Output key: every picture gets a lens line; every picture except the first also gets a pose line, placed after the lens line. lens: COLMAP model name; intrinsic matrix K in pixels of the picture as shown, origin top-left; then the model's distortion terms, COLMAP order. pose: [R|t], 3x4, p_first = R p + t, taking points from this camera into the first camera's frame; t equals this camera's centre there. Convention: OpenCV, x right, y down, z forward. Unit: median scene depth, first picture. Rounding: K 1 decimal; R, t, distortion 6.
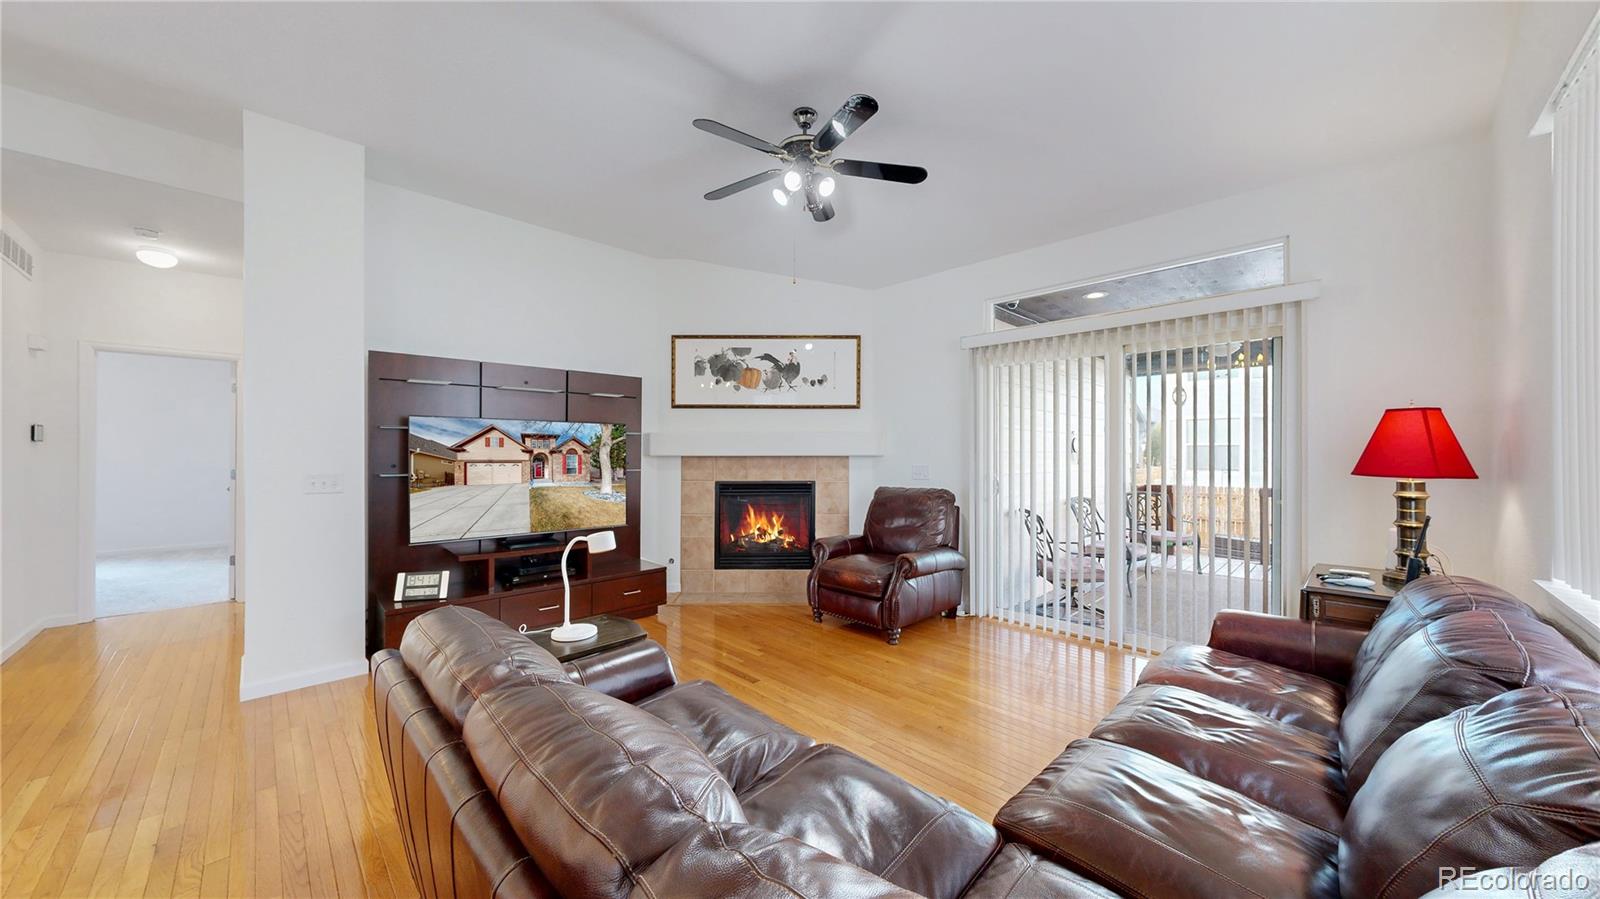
lens RADIAL K [[492.0, 0, 784.3], [0, 492.0, 458.9], [0, 0, 1]] dist [-0.000554, -0.000102]
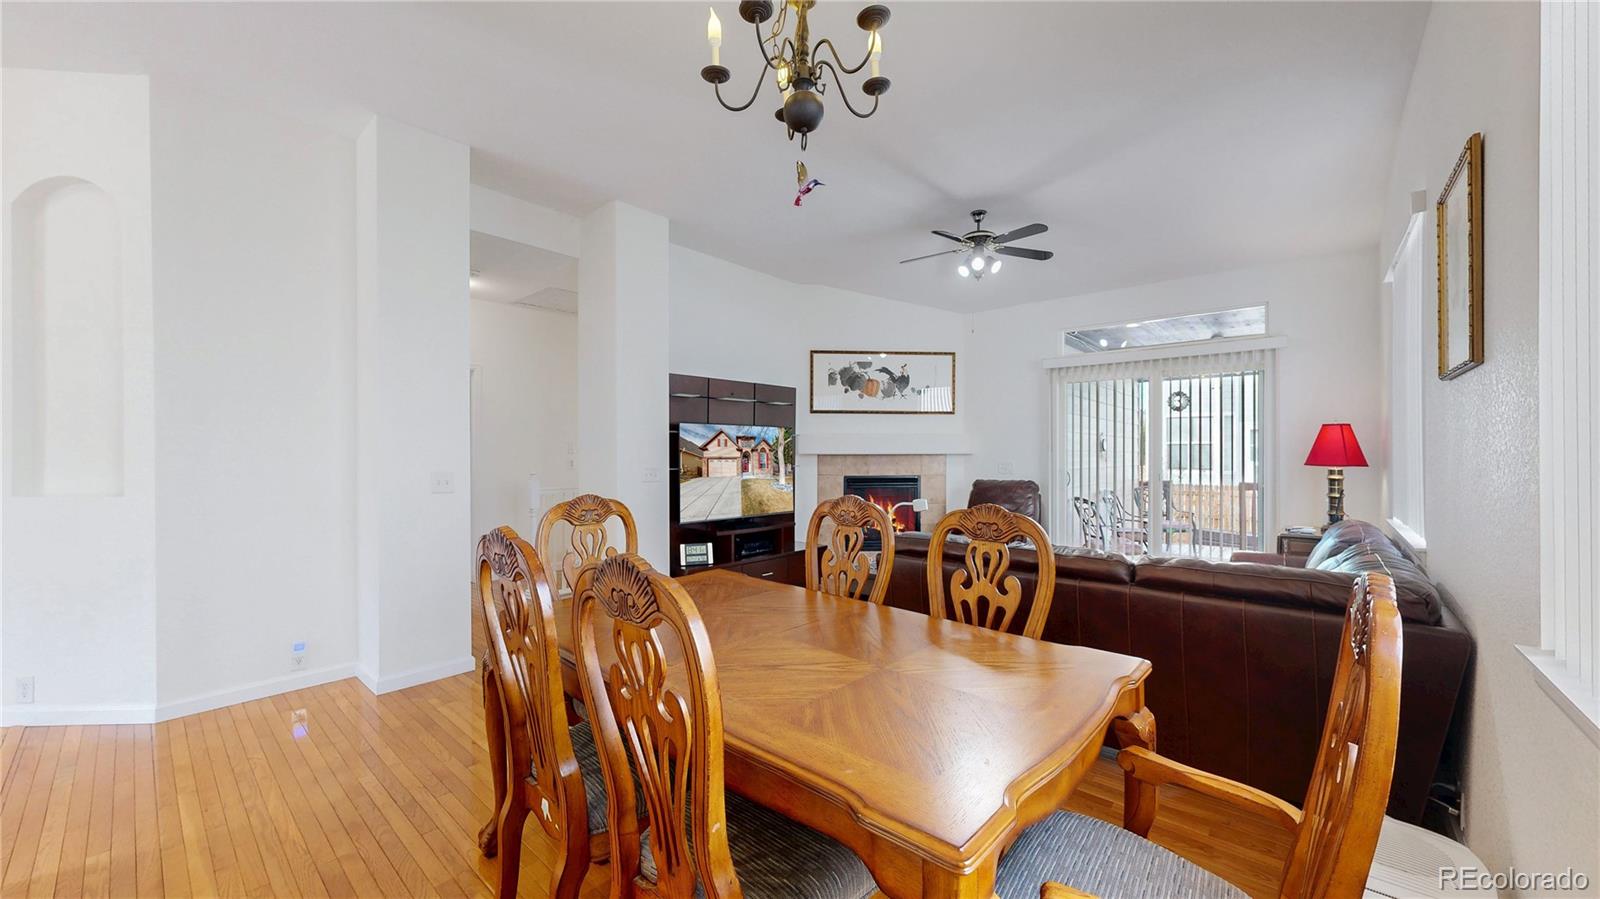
lens RADIAL K [[588.7, 0, 824.5], [0, 588.7, 461.7], [0, 0, 1]] dist [0.001979, -0.000278]
pose [[0.985495, -0.003335, 0.169671, -0.534672], [0.002508, 0.999984, 0.005085, 0.006412], [-0.169685, -0.004585, 0.985488, -0.470957]]
